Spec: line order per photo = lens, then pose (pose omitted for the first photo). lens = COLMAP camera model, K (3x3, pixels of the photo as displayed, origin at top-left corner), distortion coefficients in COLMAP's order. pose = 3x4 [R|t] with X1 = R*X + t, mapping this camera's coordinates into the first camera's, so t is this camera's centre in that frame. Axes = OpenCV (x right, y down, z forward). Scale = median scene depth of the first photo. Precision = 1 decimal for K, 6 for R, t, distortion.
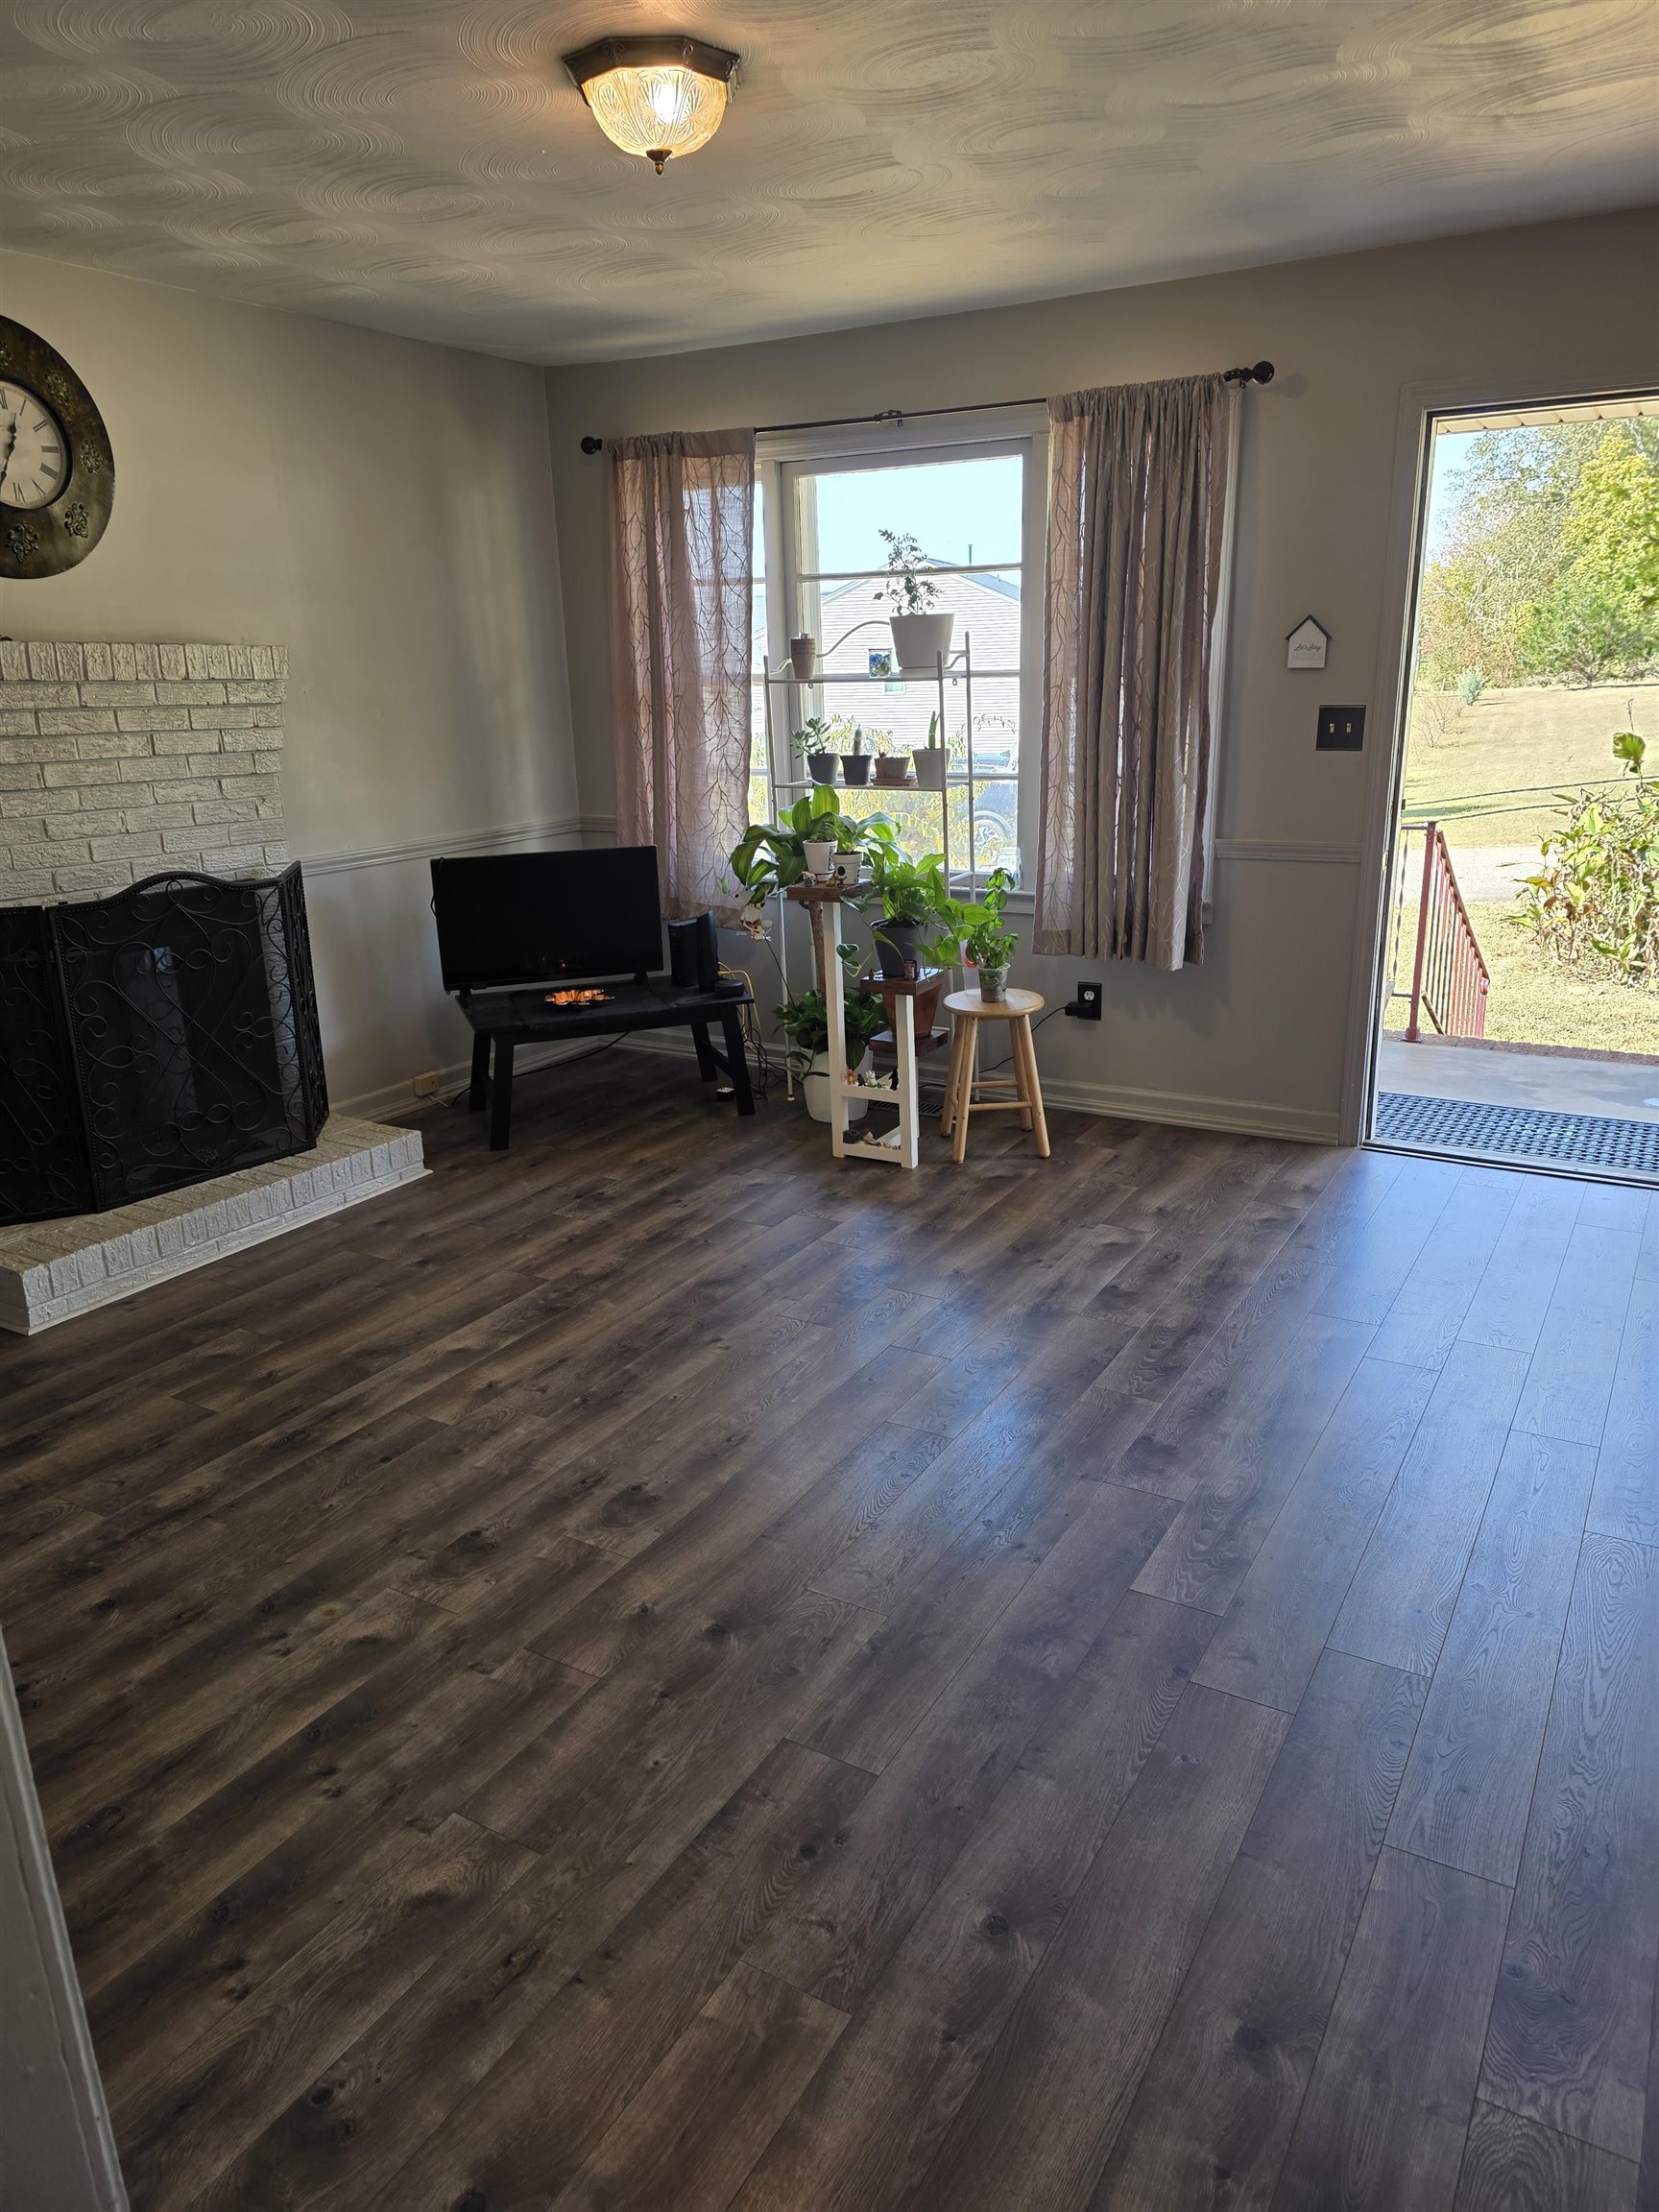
lens RADIAL K [[1487.7, 0, 847.8], [0, 1487.7, 1111.7], [0, 0, 1]] dist [0.059183, -0.047945]
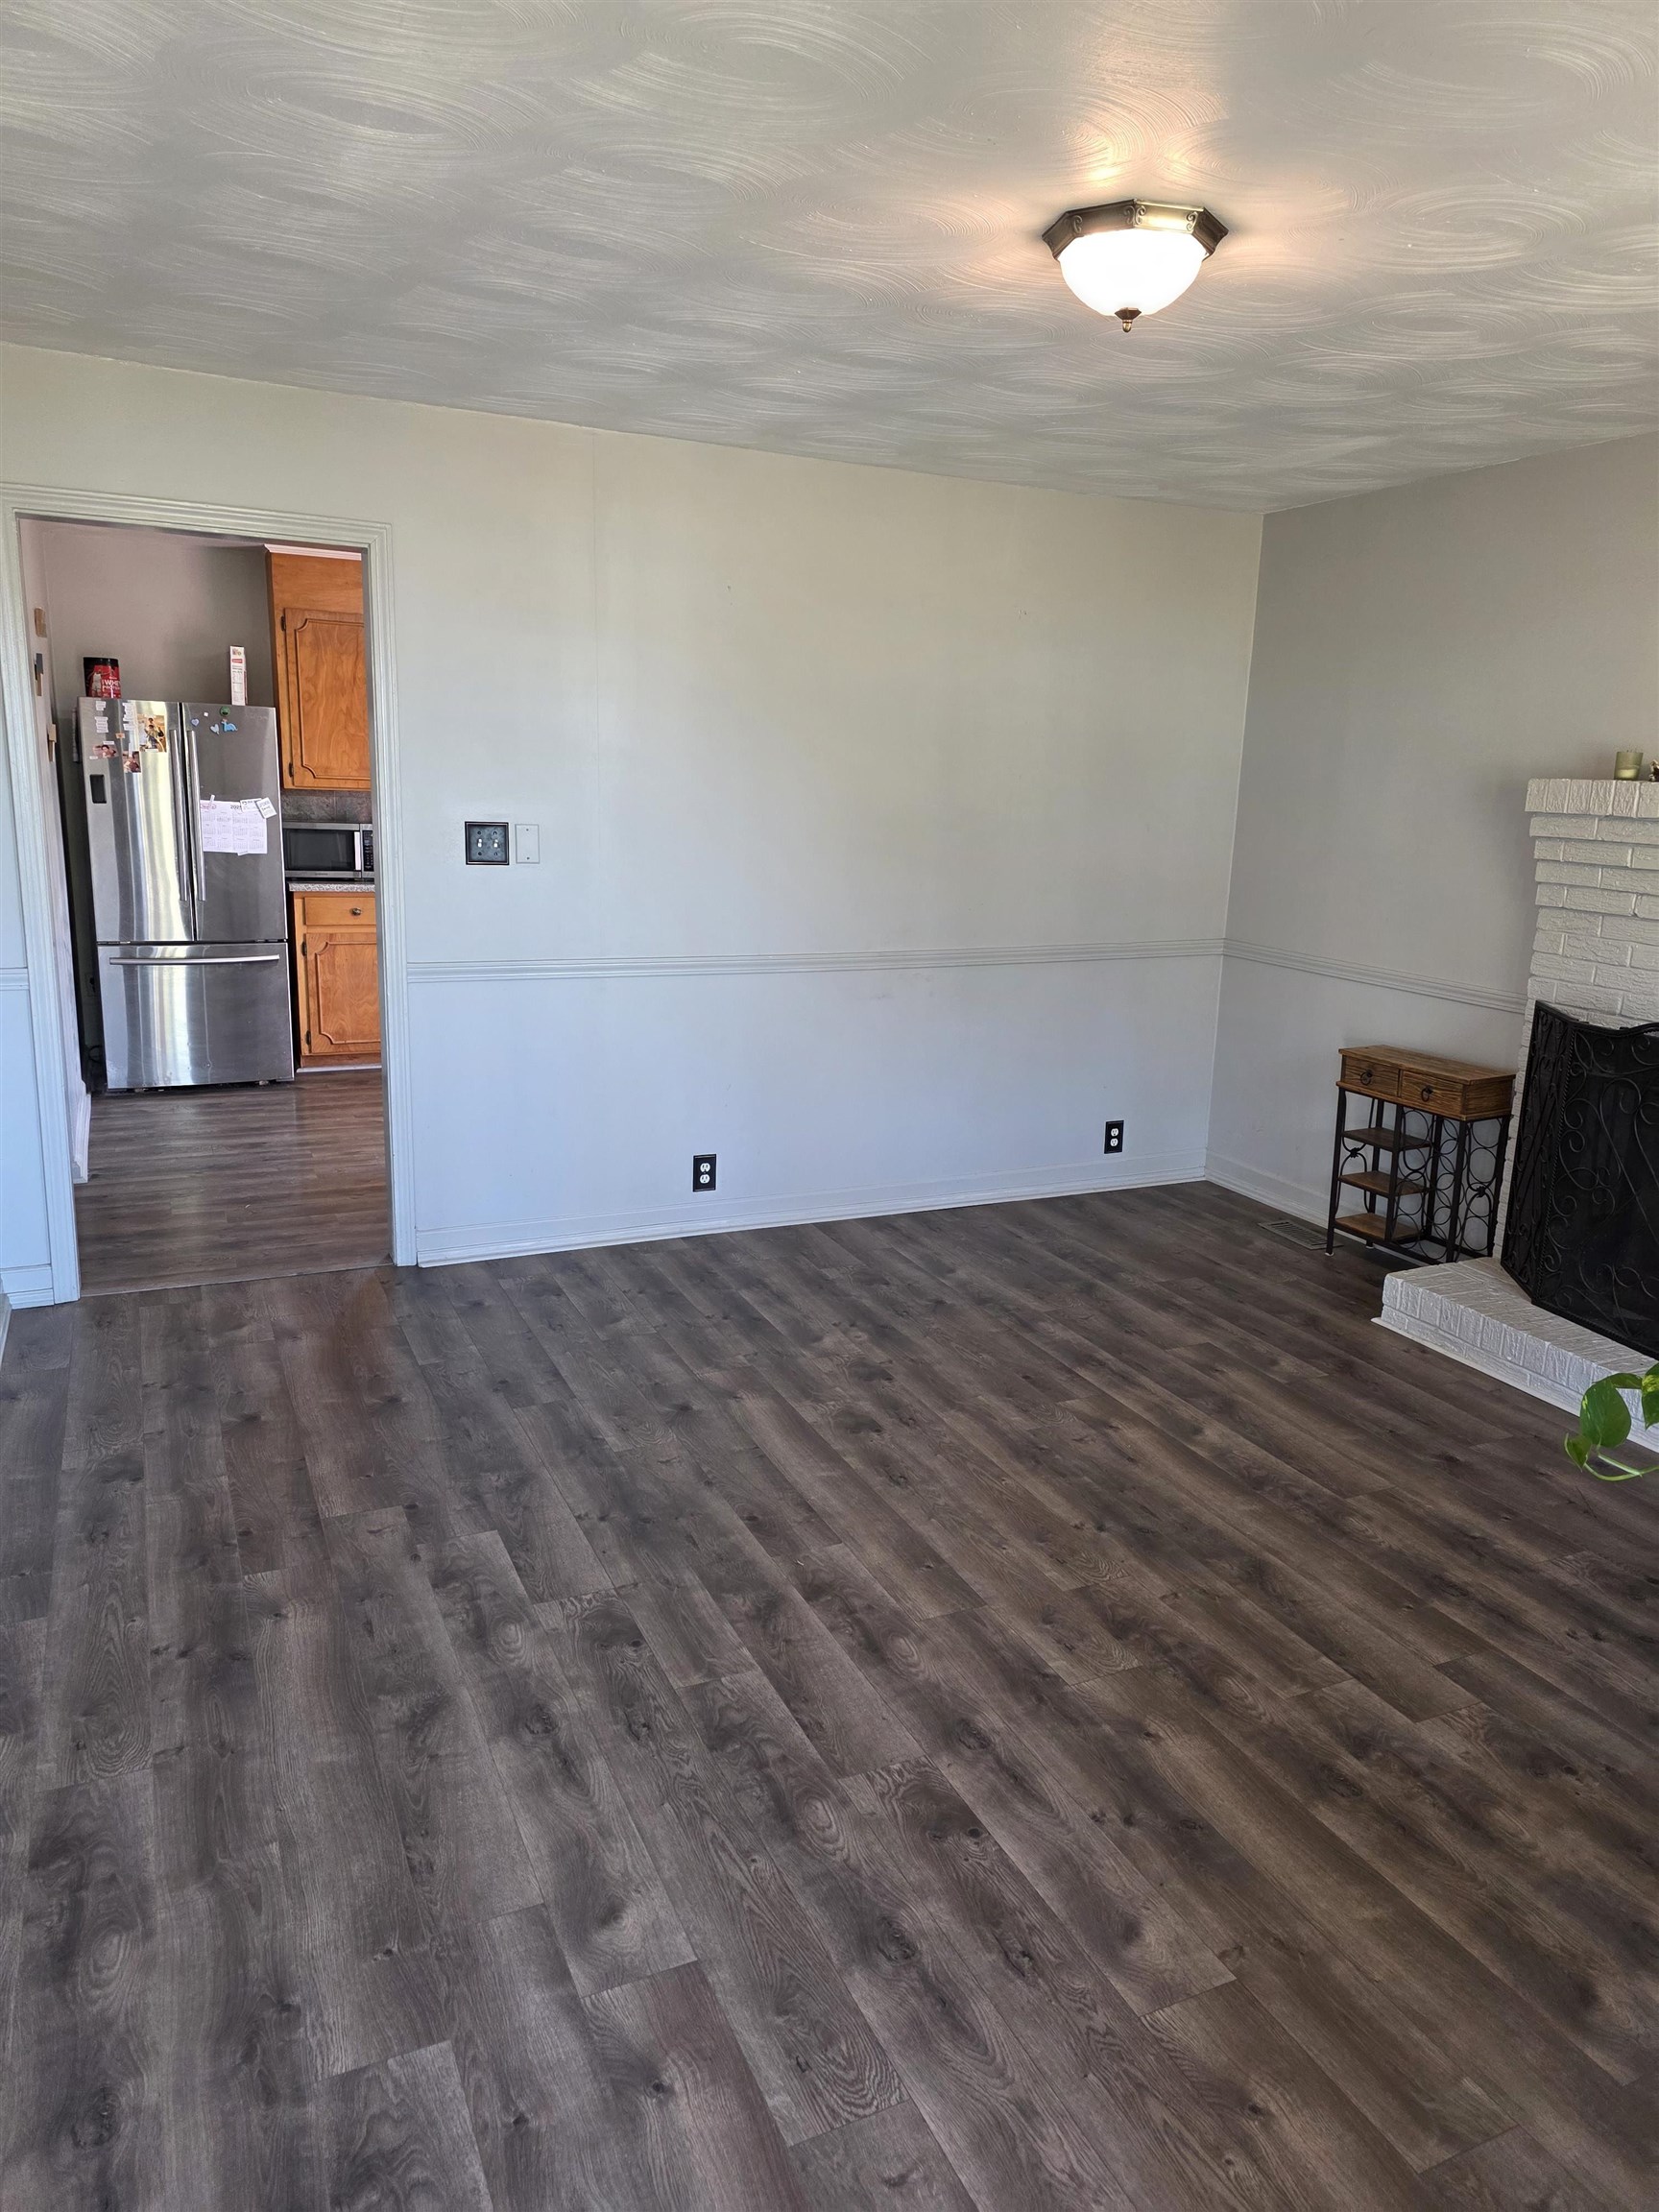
lens RADIAL K [[1487.7, 0, 847.8], [0, 1487.7, 1111.7], [0, 0, 1]] dist [0.059183, -0.047945]
pose [[-0.573475, 0.180939, -0.798992, 0.722803], [-0.260647, 0.884324, 0.387342, -0.405197], [0.776653, 0.430386, -0.459976, 1.268666]]
